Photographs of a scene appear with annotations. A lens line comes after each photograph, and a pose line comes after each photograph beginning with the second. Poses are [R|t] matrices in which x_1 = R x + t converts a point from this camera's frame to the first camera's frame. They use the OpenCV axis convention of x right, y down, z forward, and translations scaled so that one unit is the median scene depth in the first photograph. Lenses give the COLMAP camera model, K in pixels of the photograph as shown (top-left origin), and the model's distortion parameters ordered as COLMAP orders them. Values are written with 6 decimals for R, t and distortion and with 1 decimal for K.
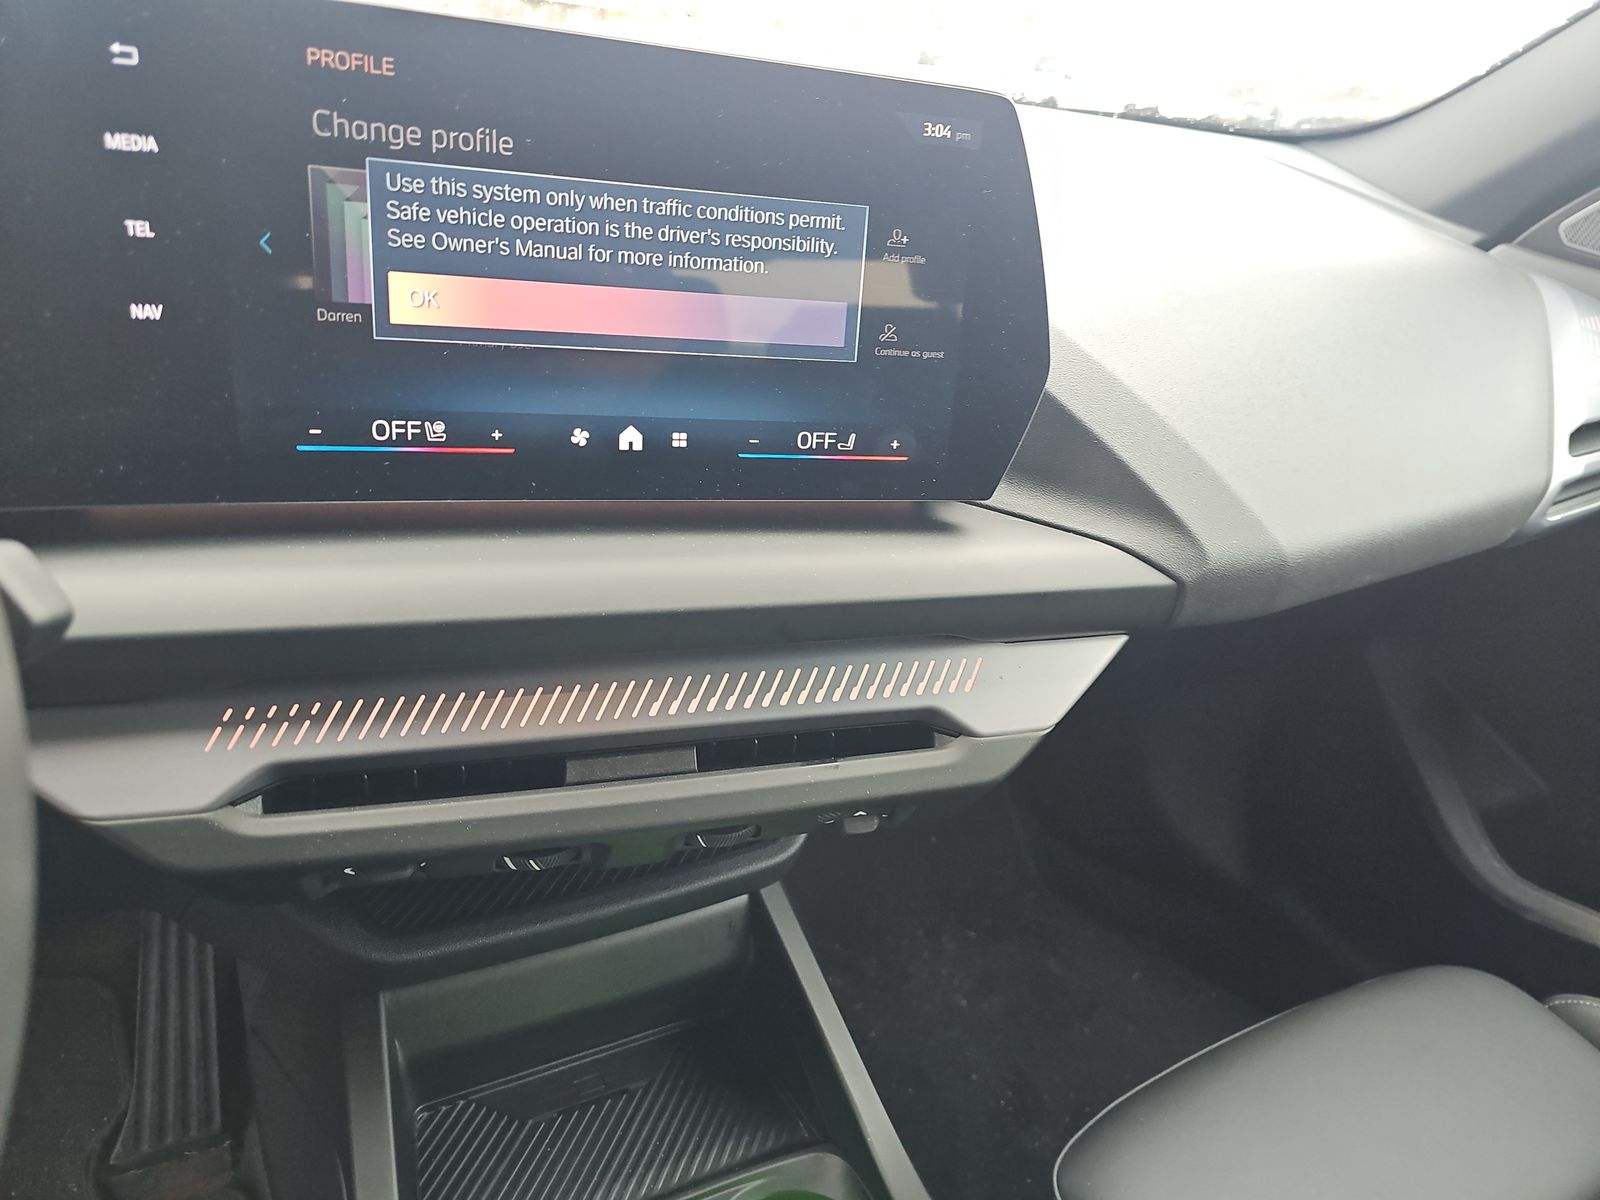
lens RADIAL K [[1062.8, 0, 871.7], [0, 1062.8, 638.7], [0, 0, 1]] dist [0.026144, -0.032556]
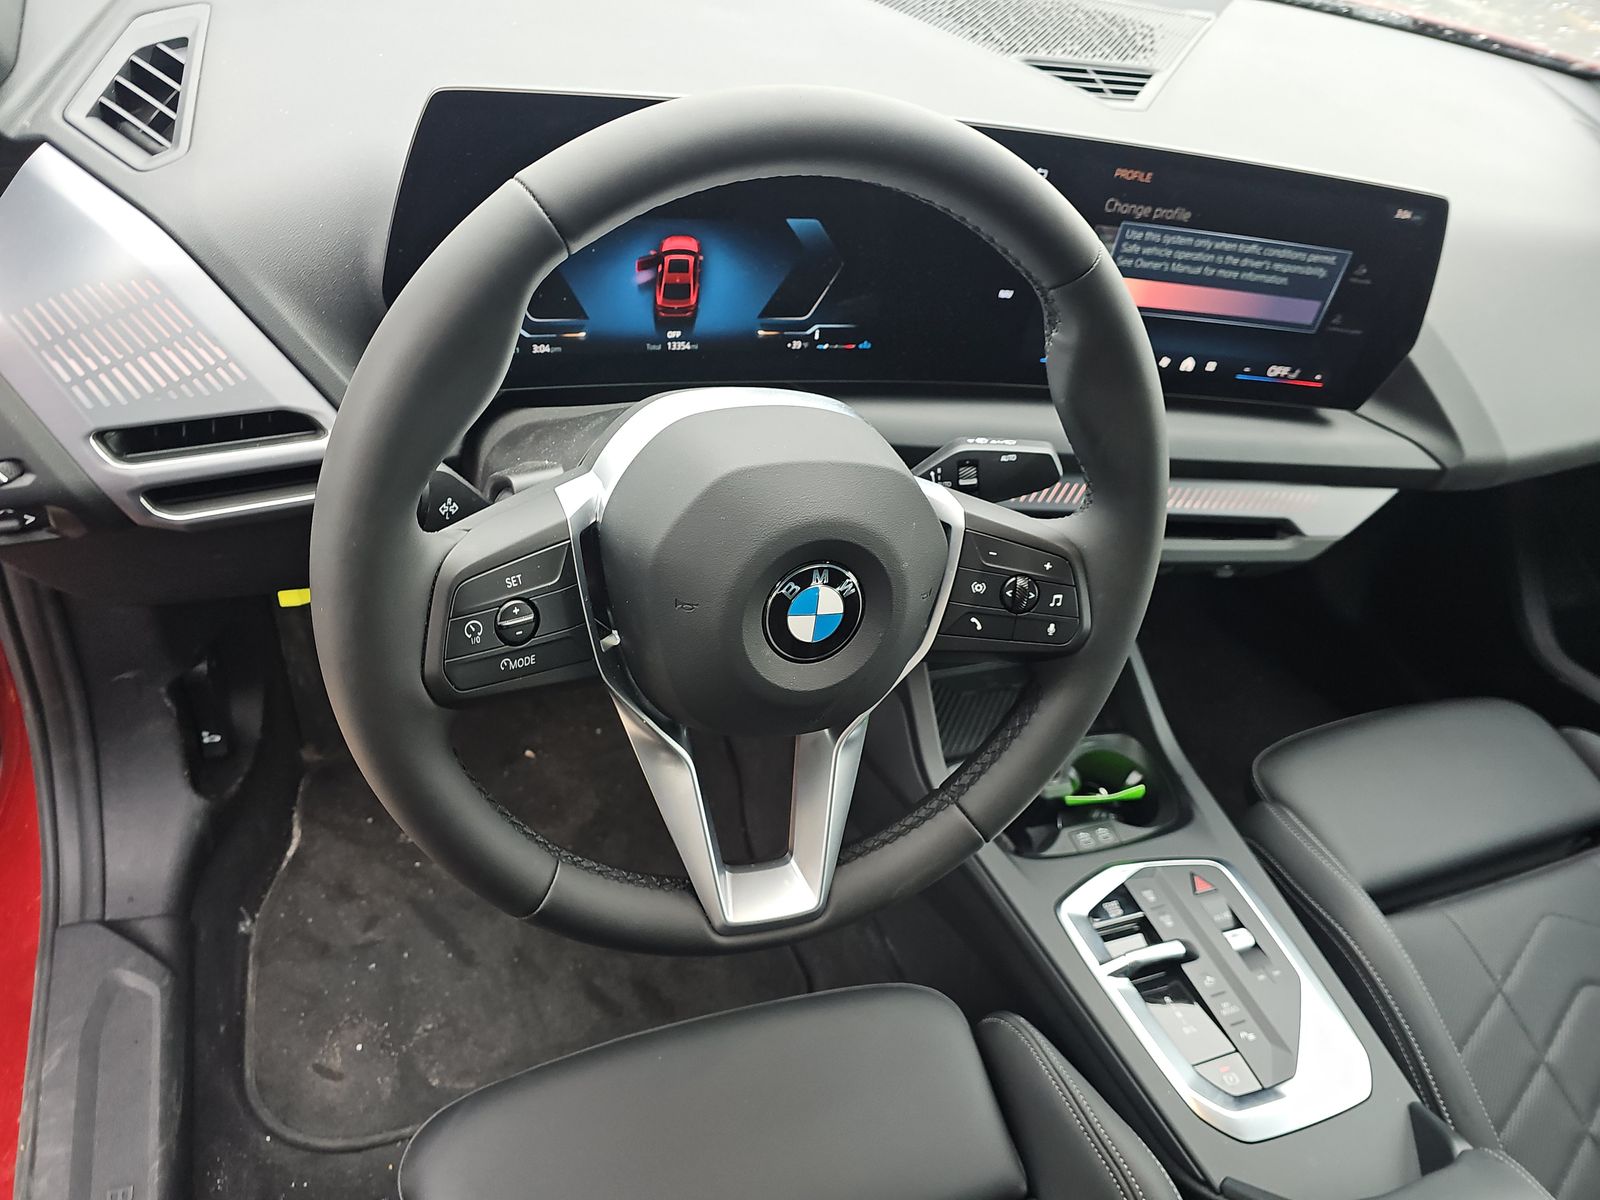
lens RADIAL K [[1042.7, 0, 792.7], [0, 1042.7, 616.9], [0, 0, 1]] dist [0.015419, -0.031983]
pose [[0.985689, 0.157570, -0.059899, -0.733909], [-0.133364, 0.946264, 0.294617, -0.217534], [0.103103, -0.282413, 0.953736, -0.952417]]
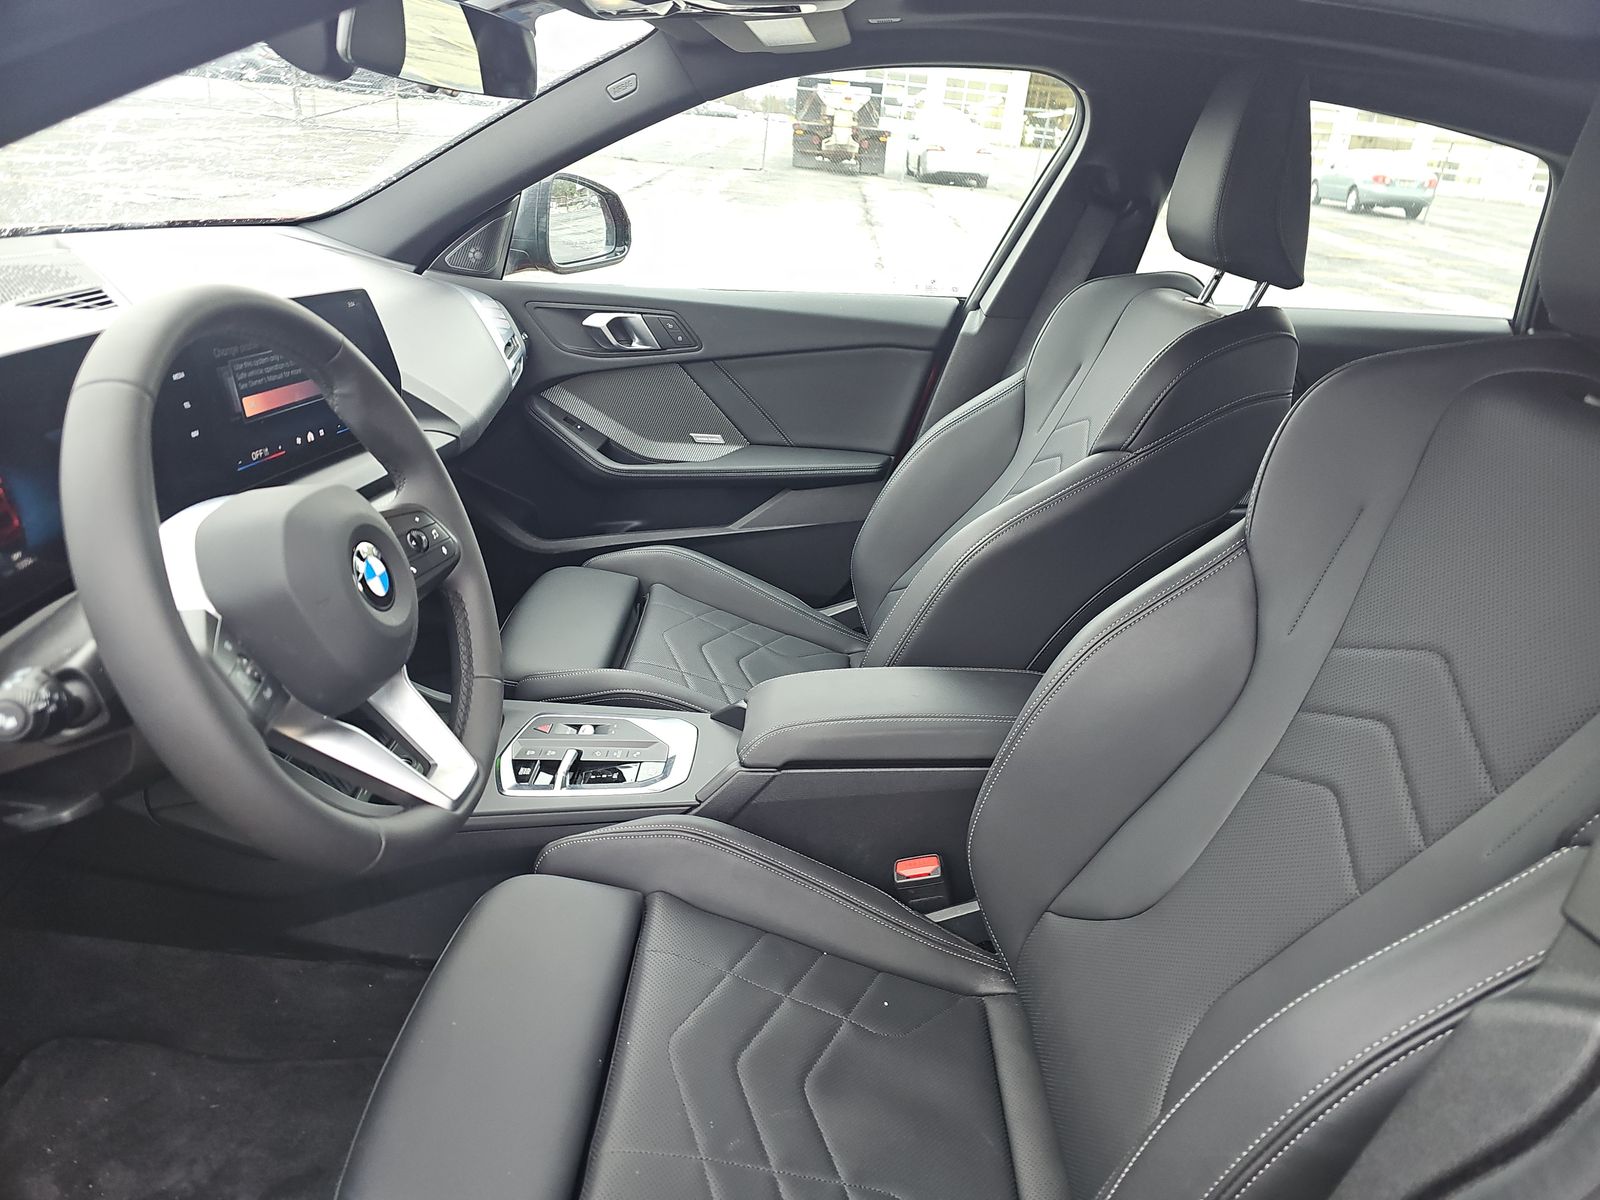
lens RADIAL K [[1042.7, 0, 792.7], [0, 1042.7, 616.9], [0, 0, 1]] dist [0.015419, -0.031983]
pose [[0.501819, -0.411347, 0.760902, -1.817370], [0.345682, 0.901752, 0.259512, -0.040939], [-0.792895, 0.132802, 0.594711, -1.482376]]
